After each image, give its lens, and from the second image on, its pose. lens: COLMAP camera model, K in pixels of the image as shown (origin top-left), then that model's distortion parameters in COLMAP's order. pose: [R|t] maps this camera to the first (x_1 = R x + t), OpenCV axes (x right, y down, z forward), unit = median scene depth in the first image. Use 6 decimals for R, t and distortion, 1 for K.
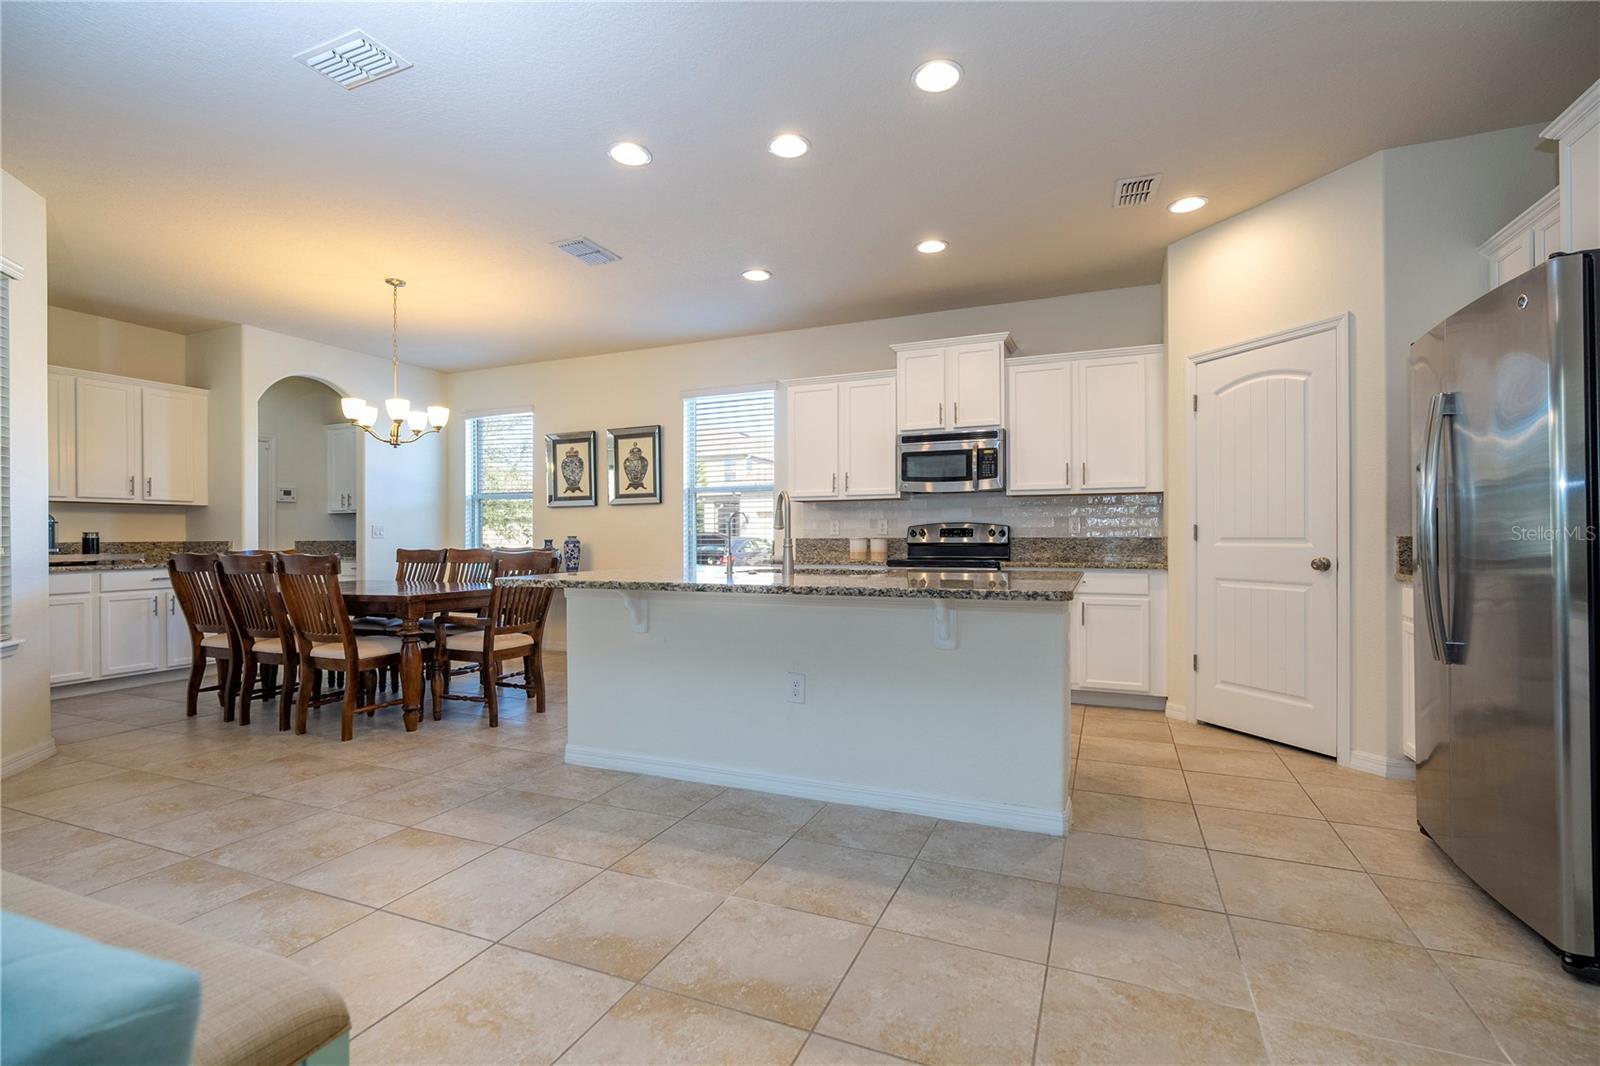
lens RADIAL K [[722.0, 0, 811.7], [0, 722.0, 534.4], [0, 0, 1]] dist [-0.002046, 0.000034]
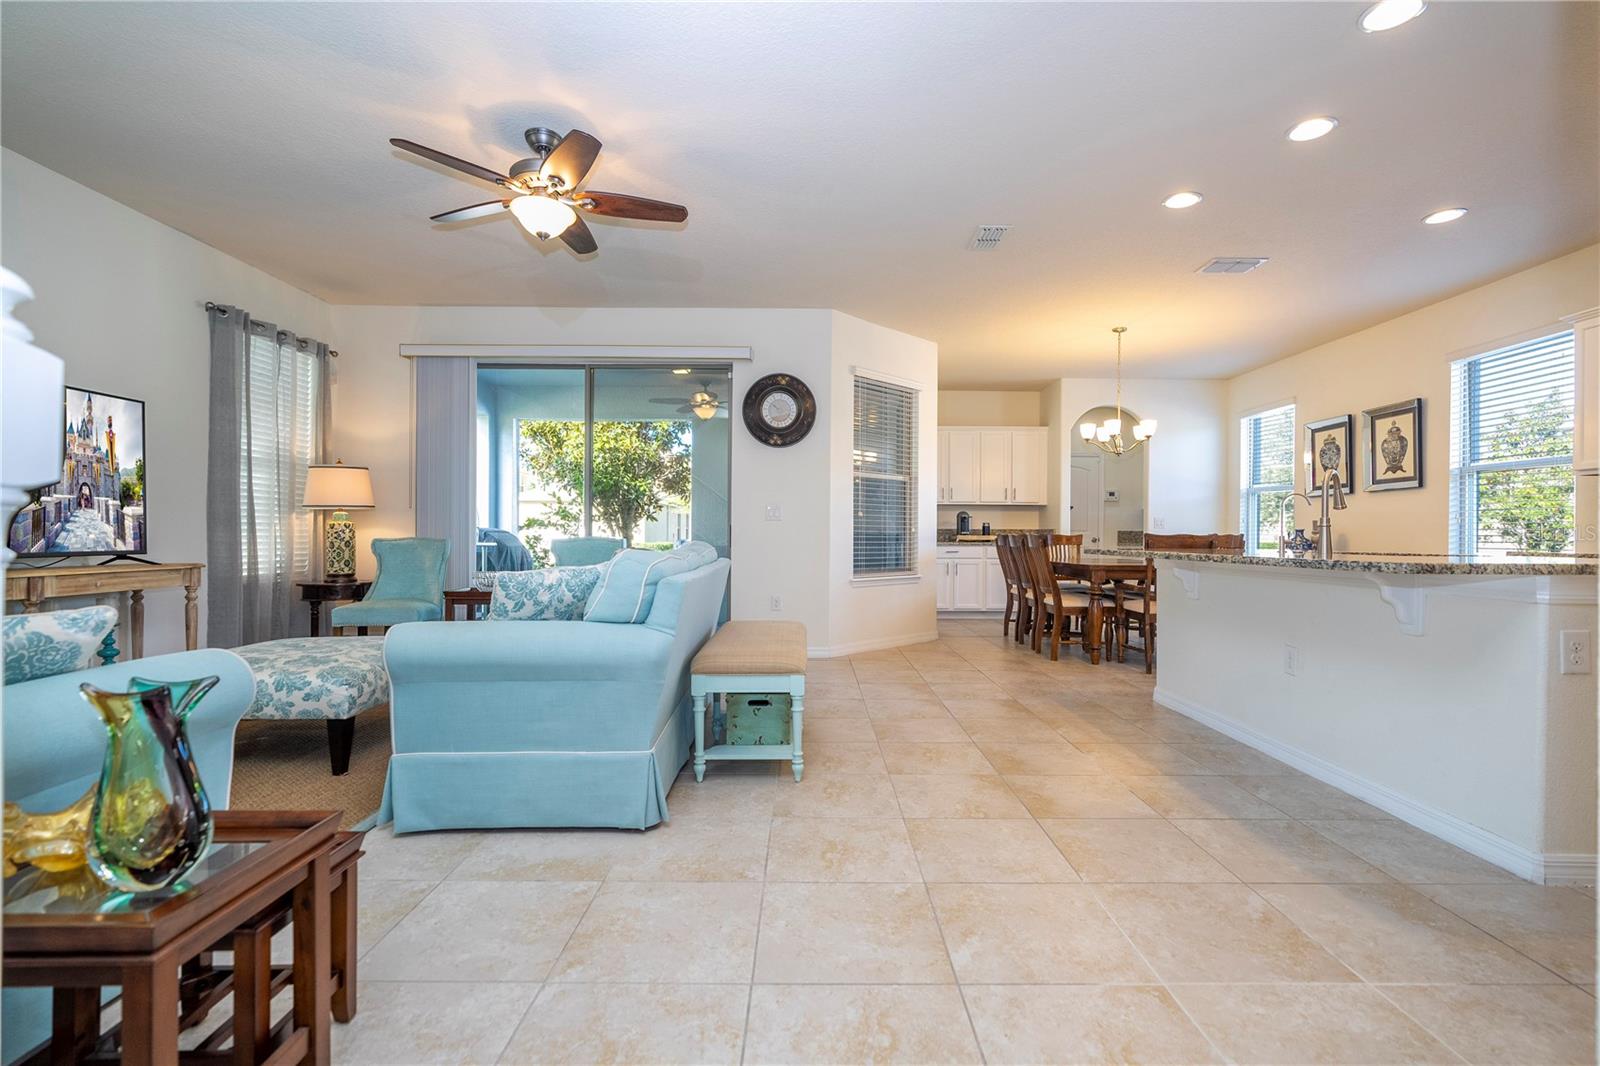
lens RADIAL K [[722.0, 0, 811.7], [0, 722.0, 534.4], [0, 0, 1]] dist [-0.002046, 0.000034]
pose [[0.390581, 0.006888, -0.920543, 0.501457], [-0.006231, 0.999969, 0.004839, 0.023190], [0.920548, 0.003845, 0.390612, -0.030066]]
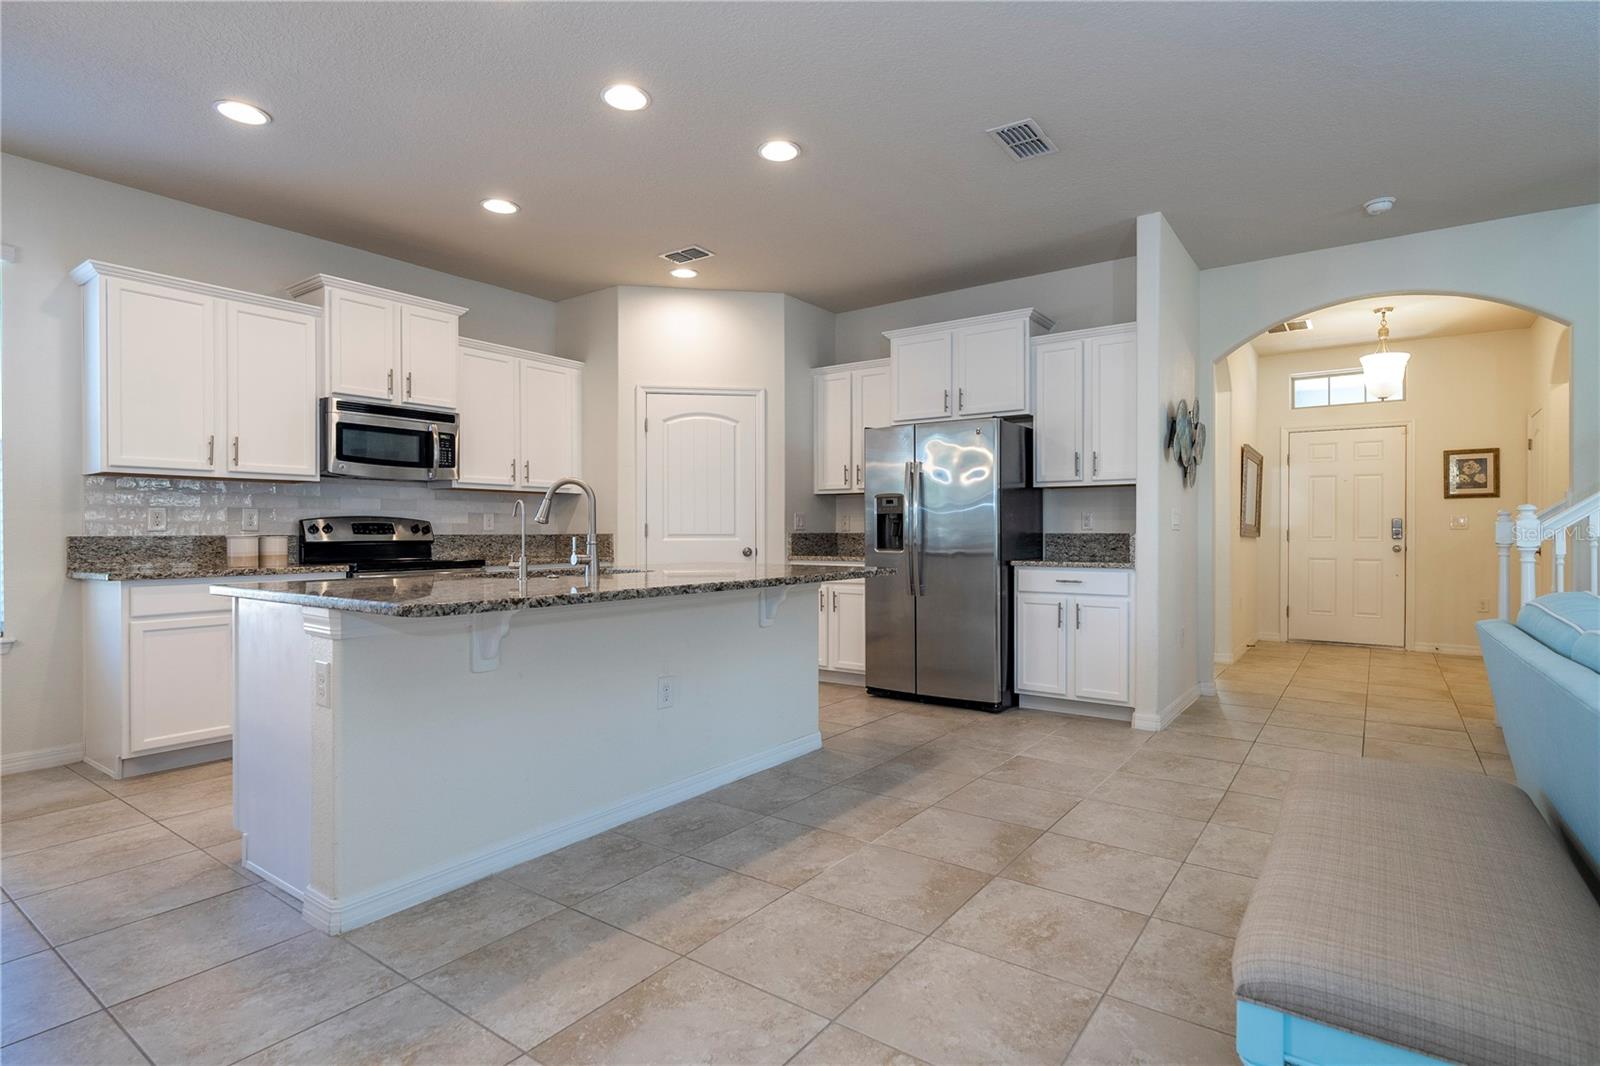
lens RADIAL K [[795.8, 0, 800.0], [0, 795.8, 533.0], [0, 0, 1]] dist [-0.002345, -0.000042]
pose [[0.233693, 0.001791, 0.972309, -0.752423], [-0.001712, 0.999998, -0.001430, 0.004090], [-0.972309, -0.001330, 0.233695, 0.443858]]
